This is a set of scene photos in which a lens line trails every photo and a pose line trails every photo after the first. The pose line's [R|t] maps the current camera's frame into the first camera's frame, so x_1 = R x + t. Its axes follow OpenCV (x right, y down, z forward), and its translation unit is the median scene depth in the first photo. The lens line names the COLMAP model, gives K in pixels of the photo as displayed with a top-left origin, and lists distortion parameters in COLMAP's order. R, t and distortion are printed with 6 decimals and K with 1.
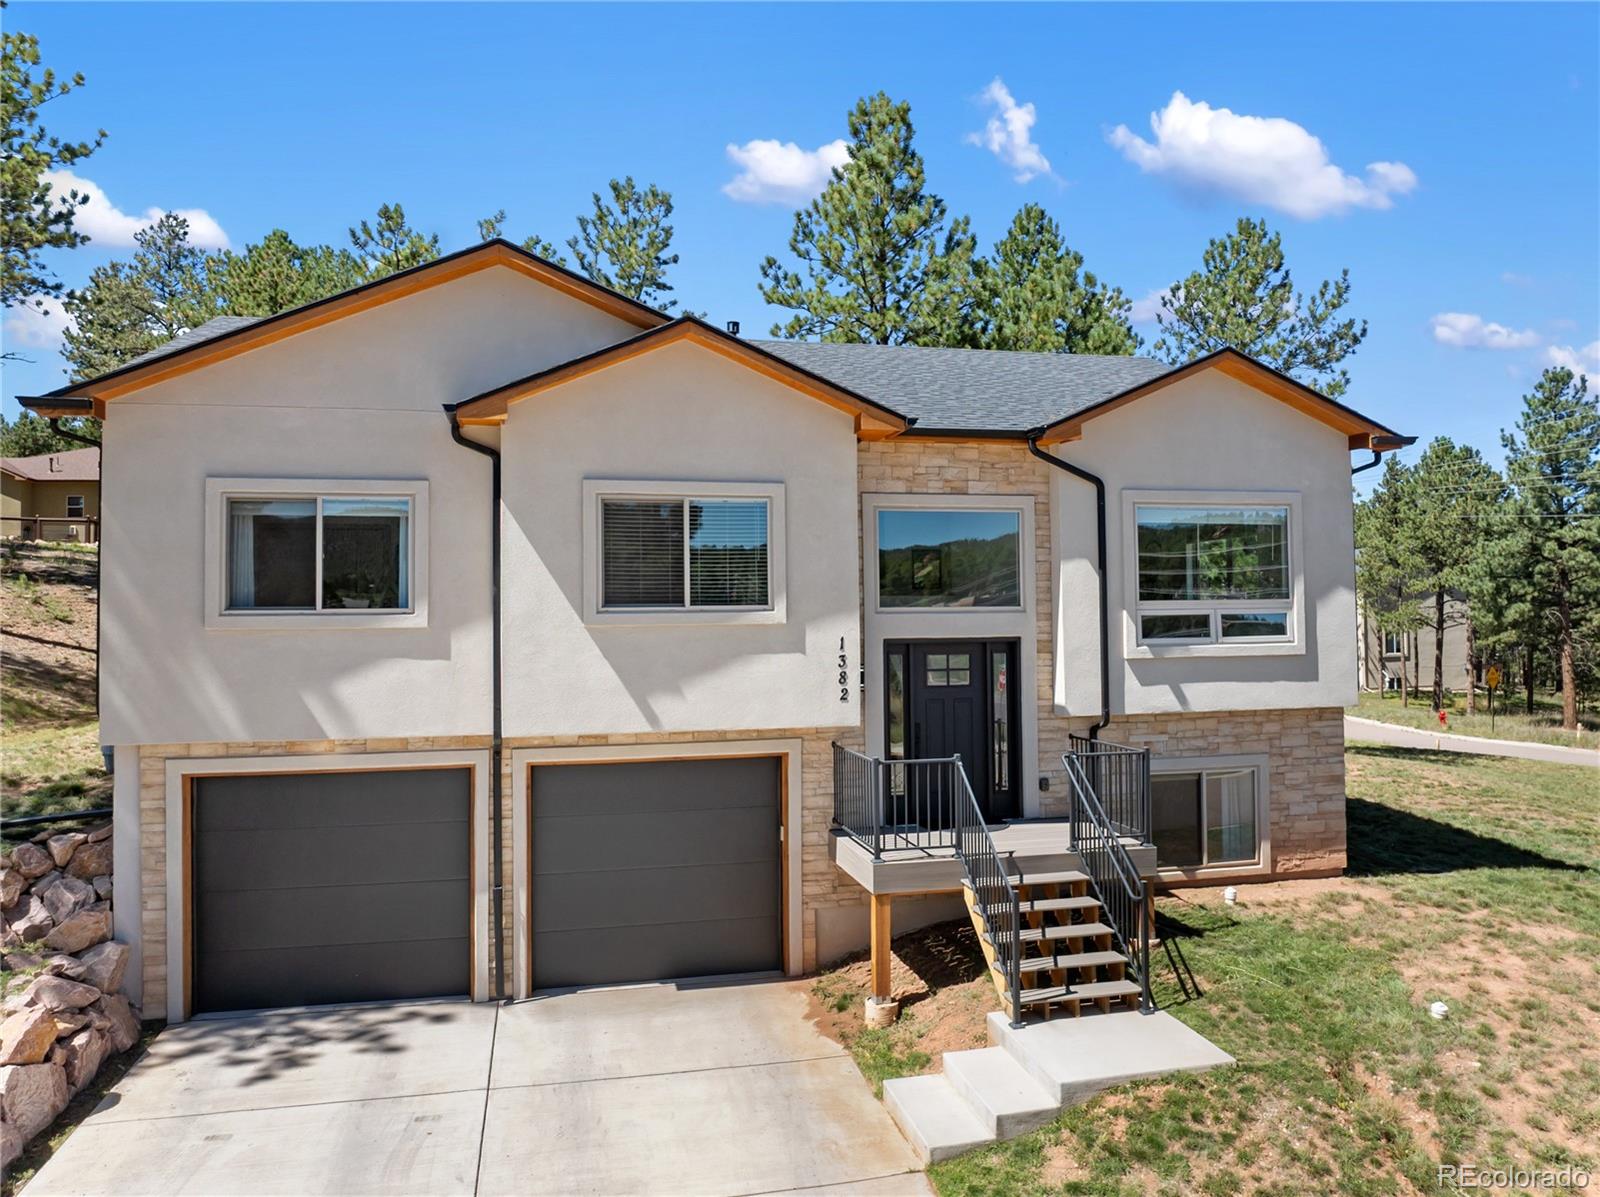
lens RADIAL K [[1064.0, 0, 800.0], [0, 1064.0, 598.5], [0, 0, 1]] dist [-0.049427, 0.024672]
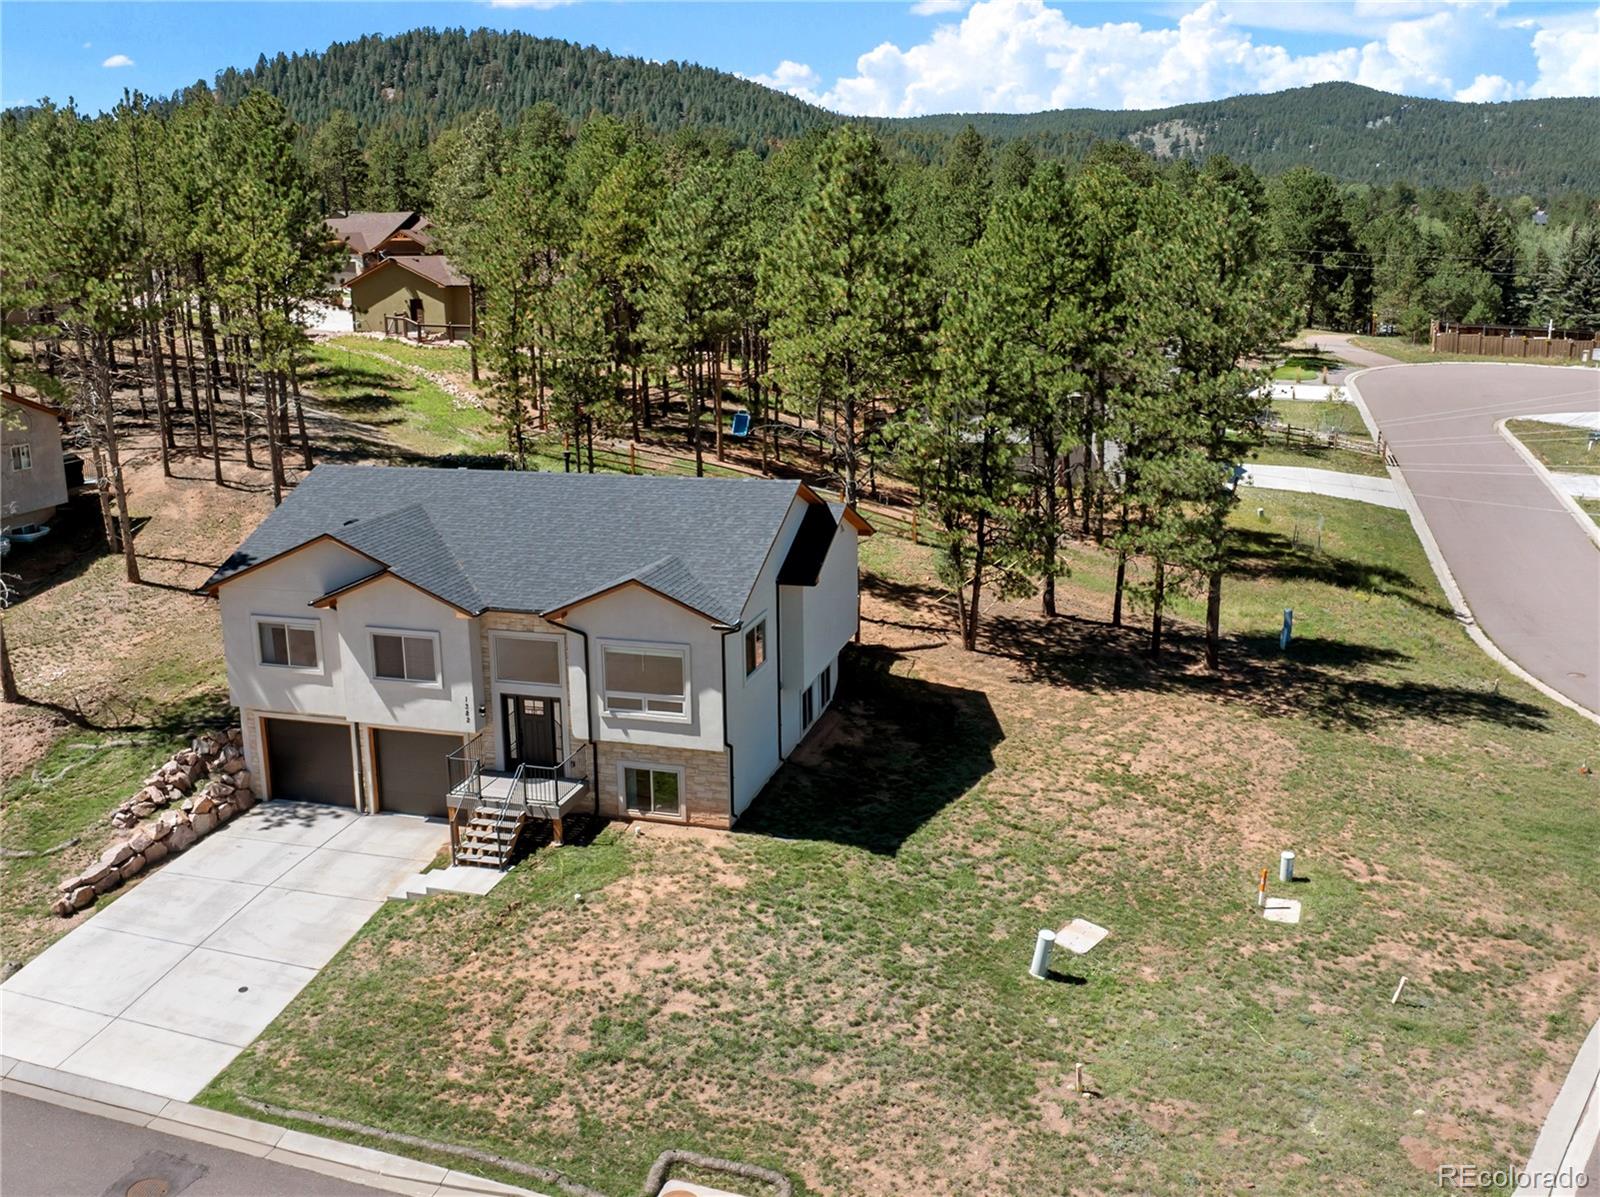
lens RADIAL K [[1306.3, 0, 751.1], [0, 1306.3, 549.5], [0, 0, 1]] dist [0.013386, -0.012748]
pose [[0.875619, 0.102384, -0.472026, 1.789254], [0.017315, 0.969993, 0.242514, -0.902633], [0.482691, -0.220523, 0.847572, -1.006358]]
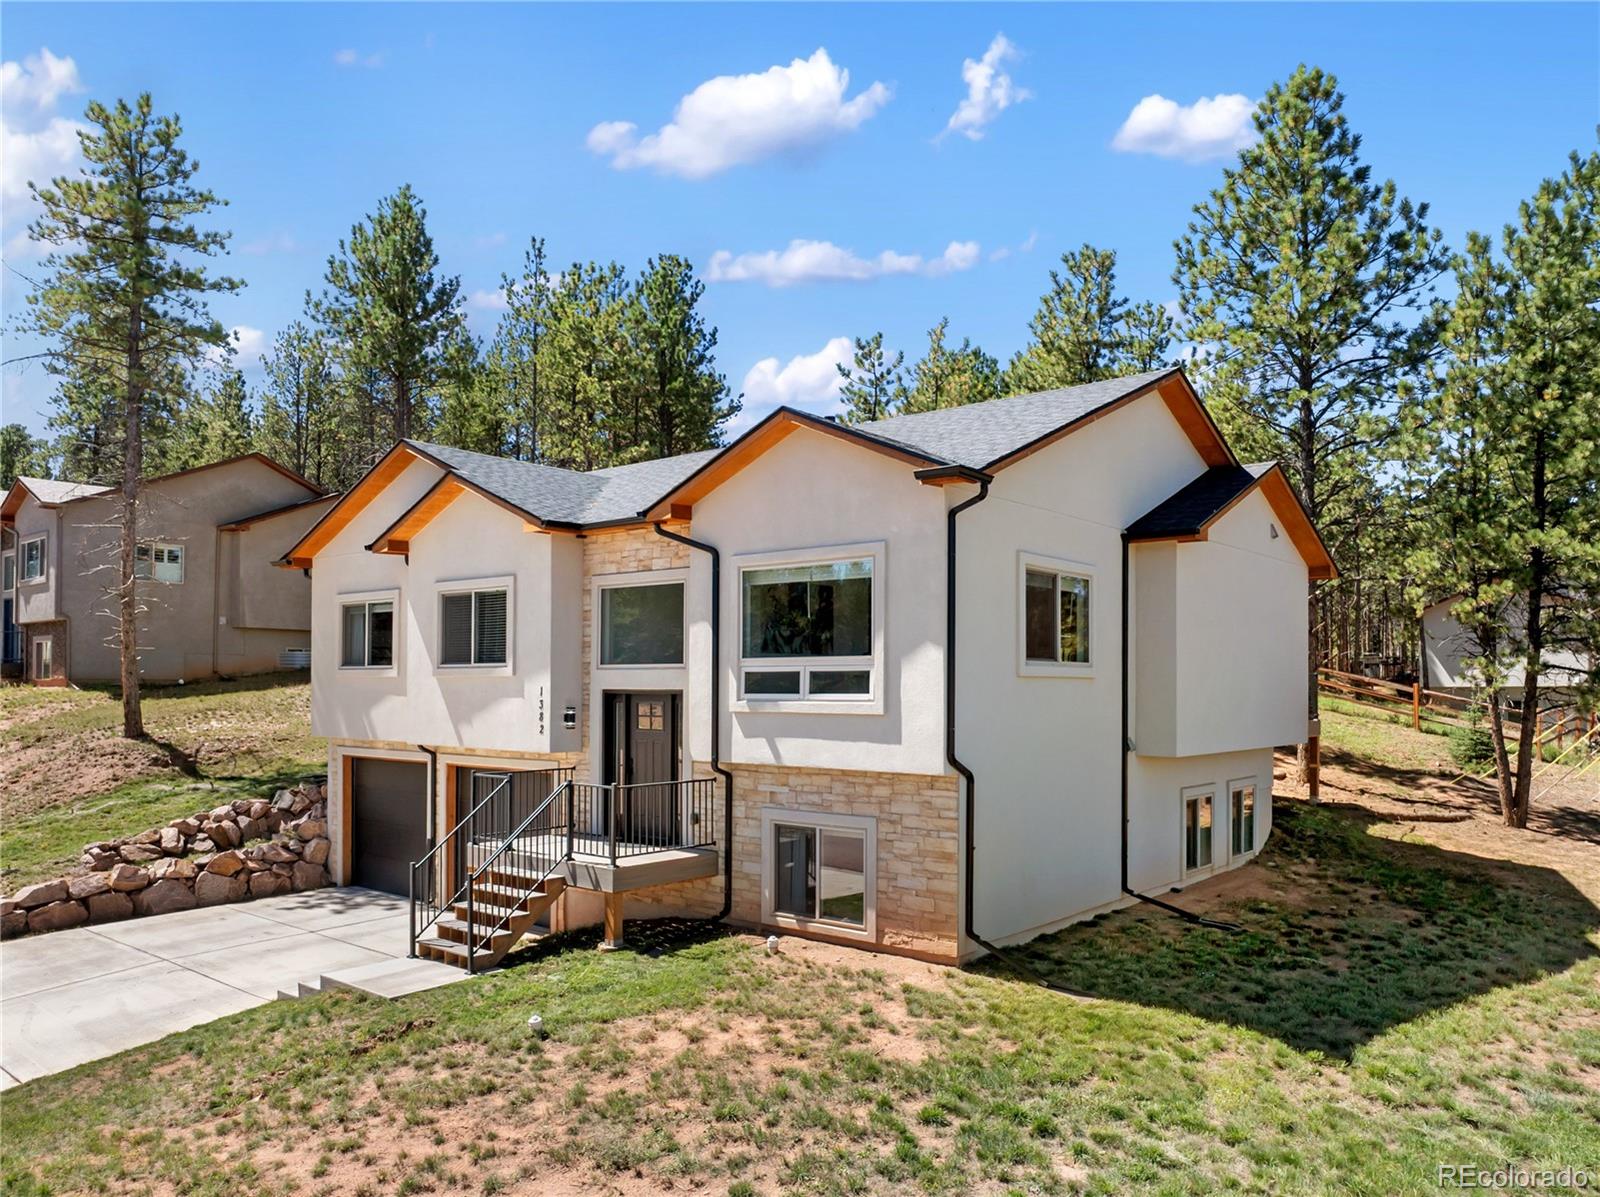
lens RADIAL K [[1092.8, 0, 858.6], [0, 1092.8, 678.4], [0, 0, 1]] dist [-0.022971, 0.001150]
pose [[0.652662, 0.007897, -0.757608, 1.259538], [0.005796, 0.999864, 0.015415, 0.005851], [0.757627, -0.014452, 0.652527, 0.366245]]
